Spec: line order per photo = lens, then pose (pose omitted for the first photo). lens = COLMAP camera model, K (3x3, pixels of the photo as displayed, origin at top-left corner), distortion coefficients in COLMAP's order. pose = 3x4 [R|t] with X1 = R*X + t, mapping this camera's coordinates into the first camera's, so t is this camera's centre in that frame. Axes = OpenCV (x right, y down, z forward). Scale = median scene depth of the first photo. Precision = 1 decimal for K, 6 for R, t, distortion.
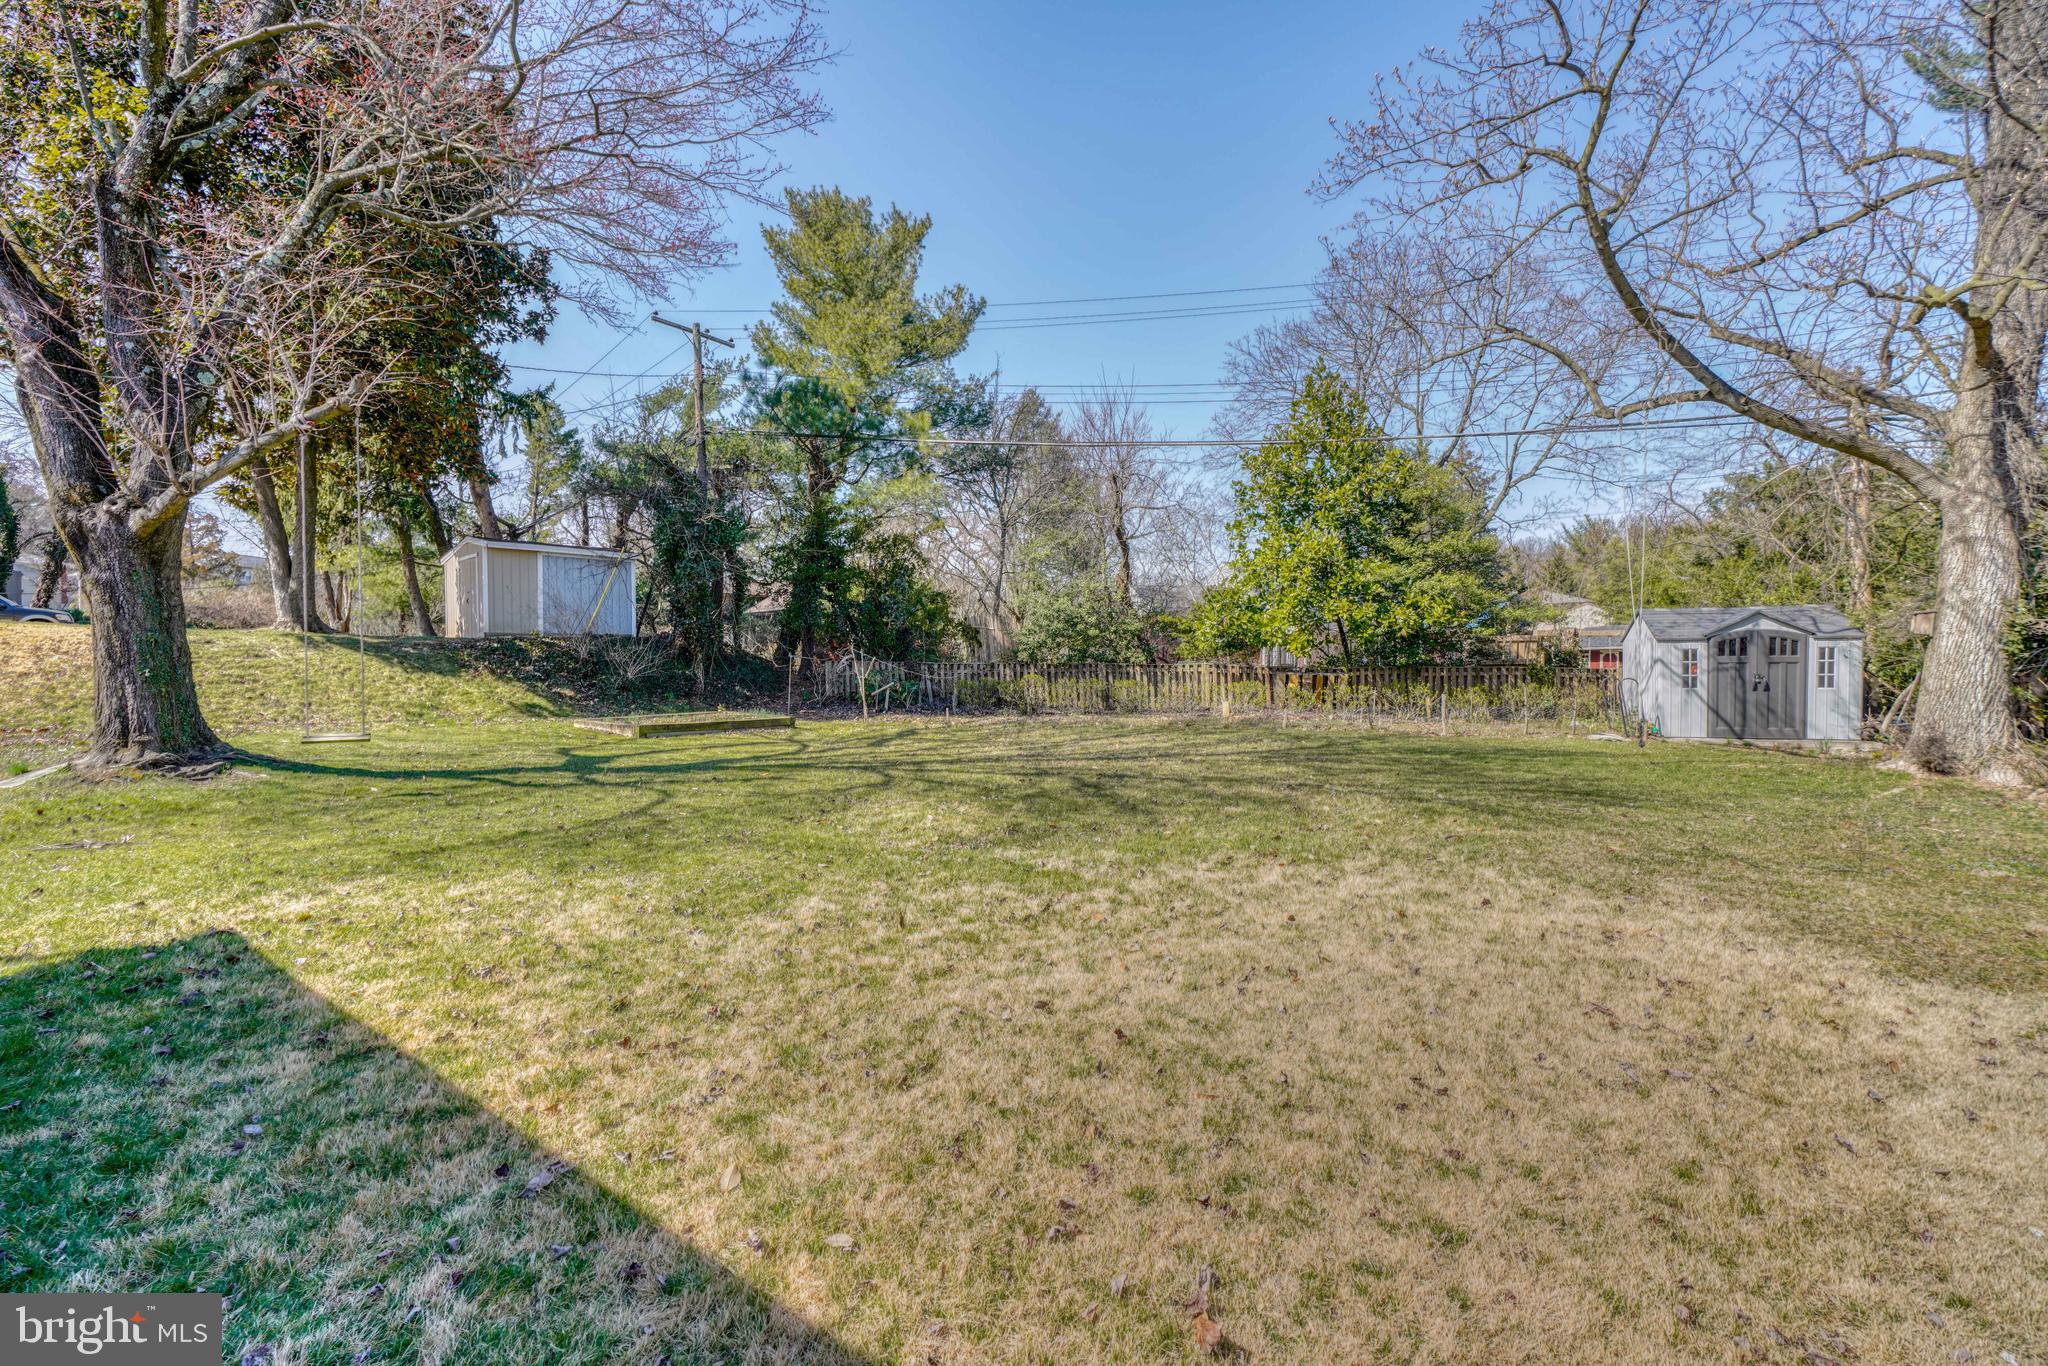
lens RADIAL K [[908.0, 0, 1025.7], [0, 908.0, 671.9], [0, 0, 1]] dist [-0.011142, 0.005350]
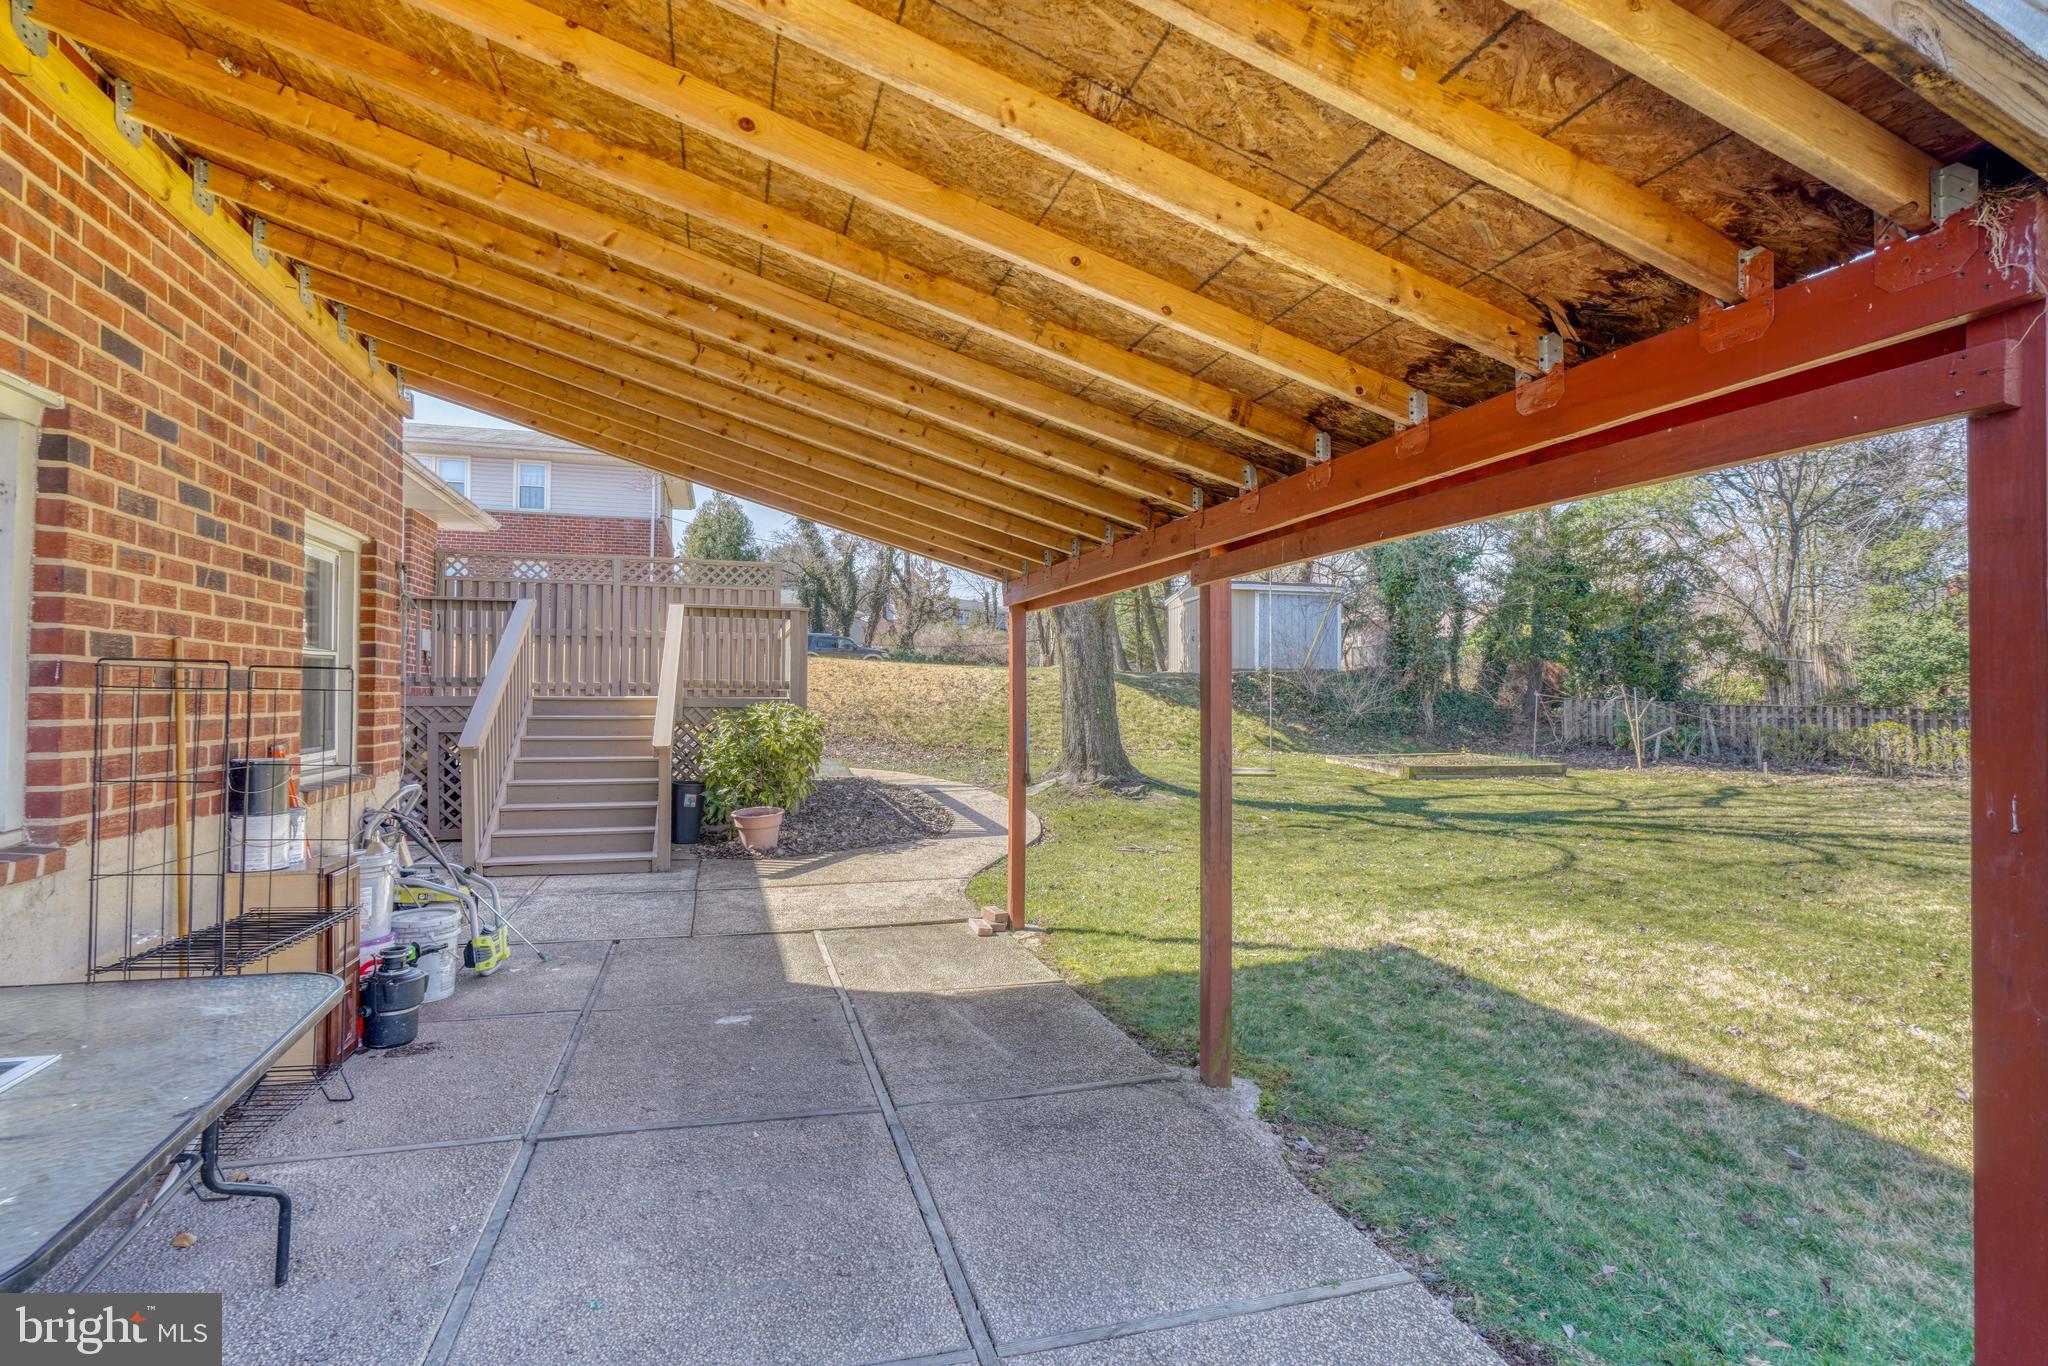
lens RADIAL K [[972.9, 0, 1023.2], [0, 972.9, 687.8], [0, 0, 1]] dist [-0.000396, 0.000061]
pose [[0.825606, 0.010169, -0.564156, -0.163395], [-0.016441, 0.999847, -0.006038, -0.012040], [0.564008, 0.014260, 0.825646, -0.102308]]
